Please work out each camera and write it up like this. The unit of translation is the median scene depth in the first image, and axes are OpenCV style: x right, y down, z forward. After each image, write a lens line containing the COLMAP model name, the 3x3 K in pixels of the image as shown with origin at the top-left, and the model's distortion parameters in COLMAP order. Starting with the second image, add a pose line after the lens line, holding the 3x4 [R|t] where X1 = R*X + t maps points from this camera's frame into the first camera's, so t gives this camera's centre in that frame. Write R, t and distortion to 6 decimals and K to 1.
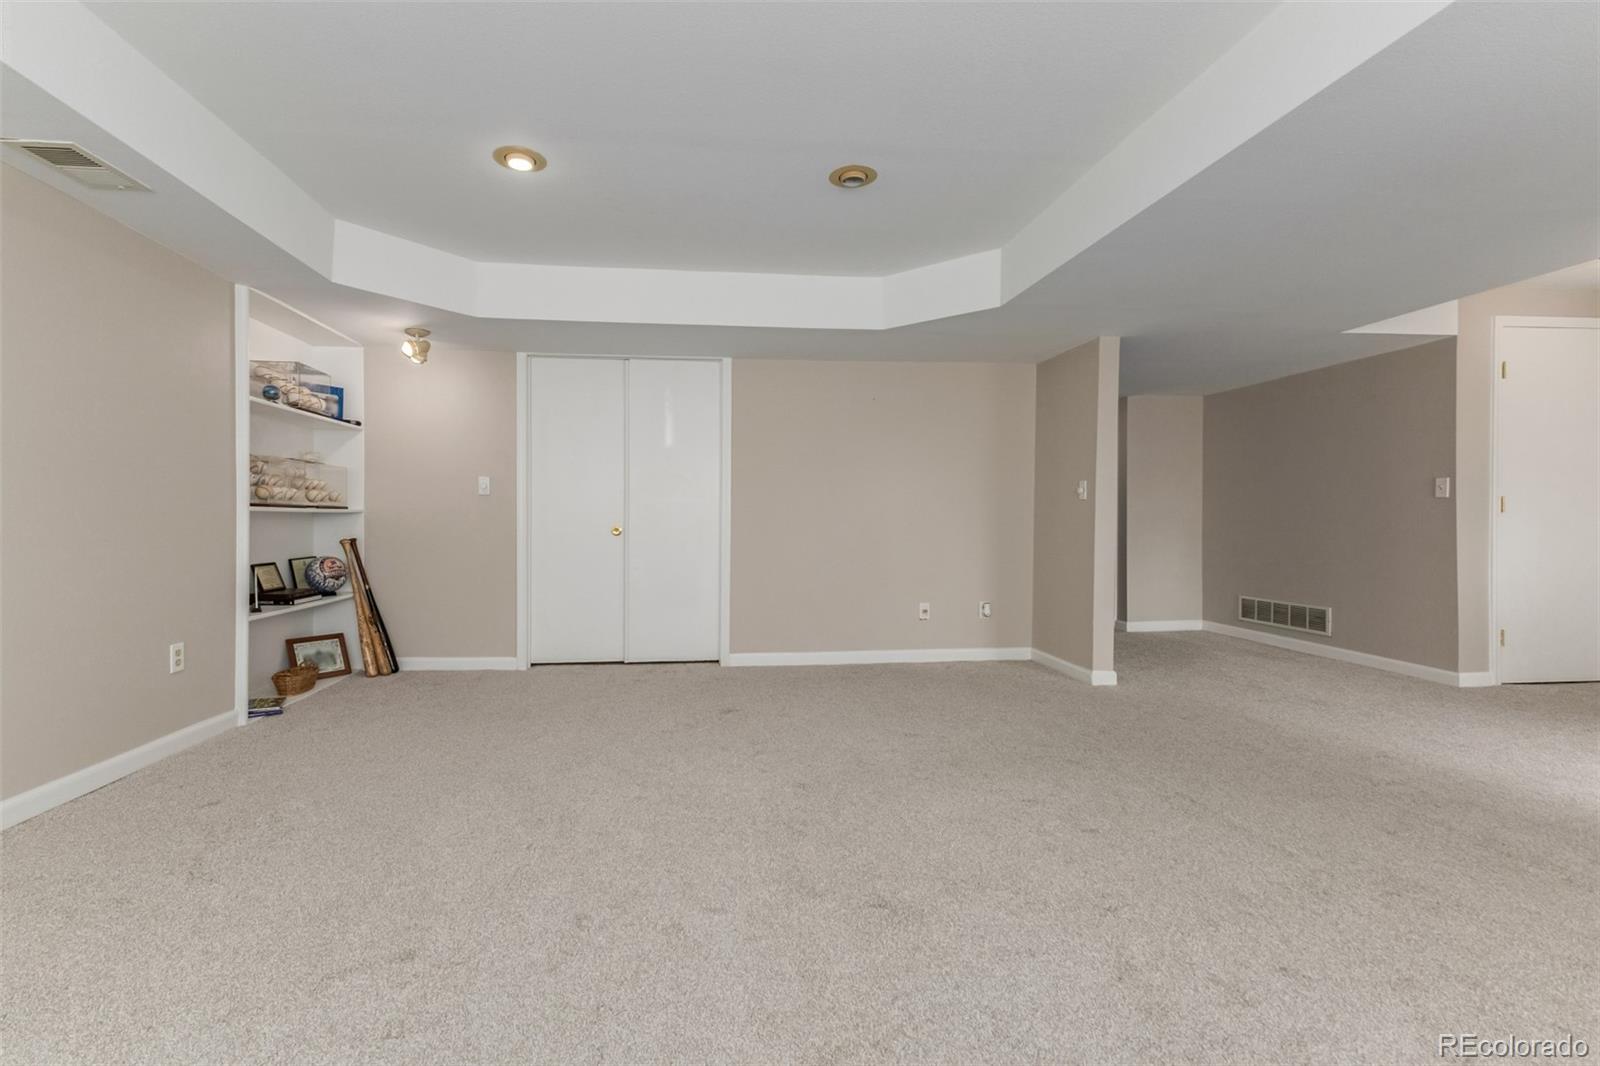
lens RADIAL K [[686.1, 0, 800.0], [0, 686.1, 533.0], [0, 0, 1]] dist [0.007095, -0.000274]
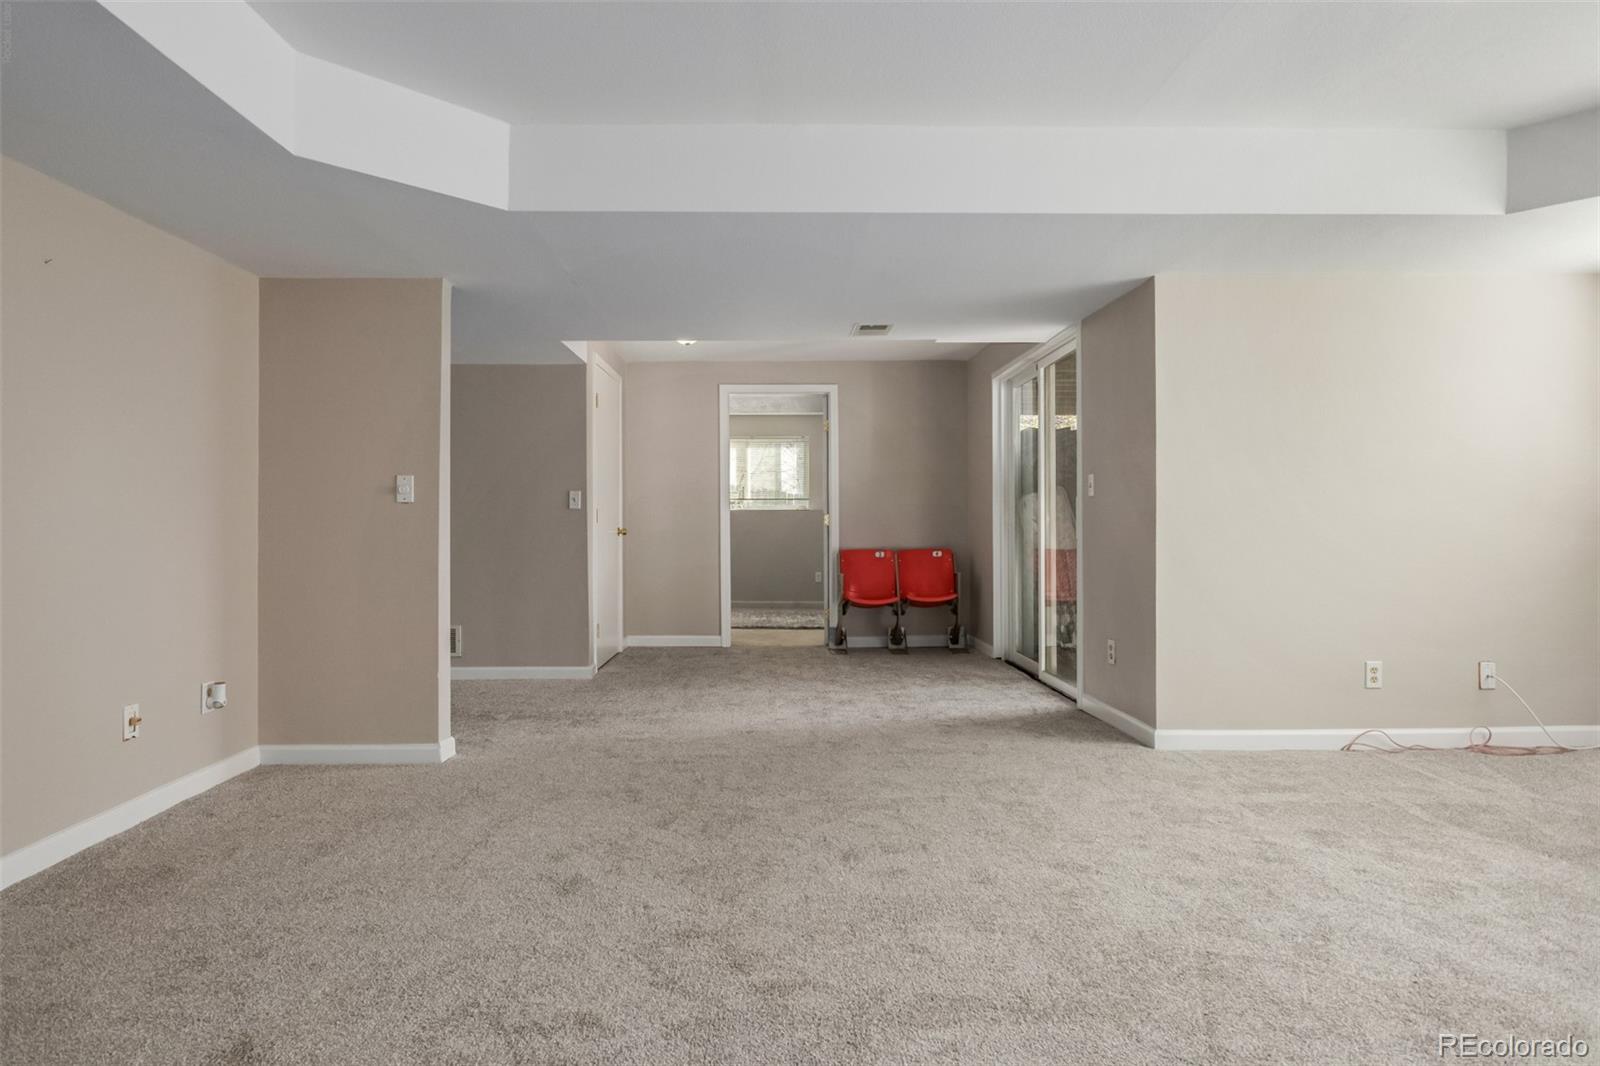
lens RADIAL K [[910.0, 0, 800.0], [0, 910.0, 533.0], [0, 0, 1]] dist [0.001310, 0.000294]
pose [[0.074287, -0.007216, 0.997211, -0.470676], [0.020556, 0.999772, 0.005703, -0.014111], [-0.997025, 0.020075, 0.074419, 0.536685]]
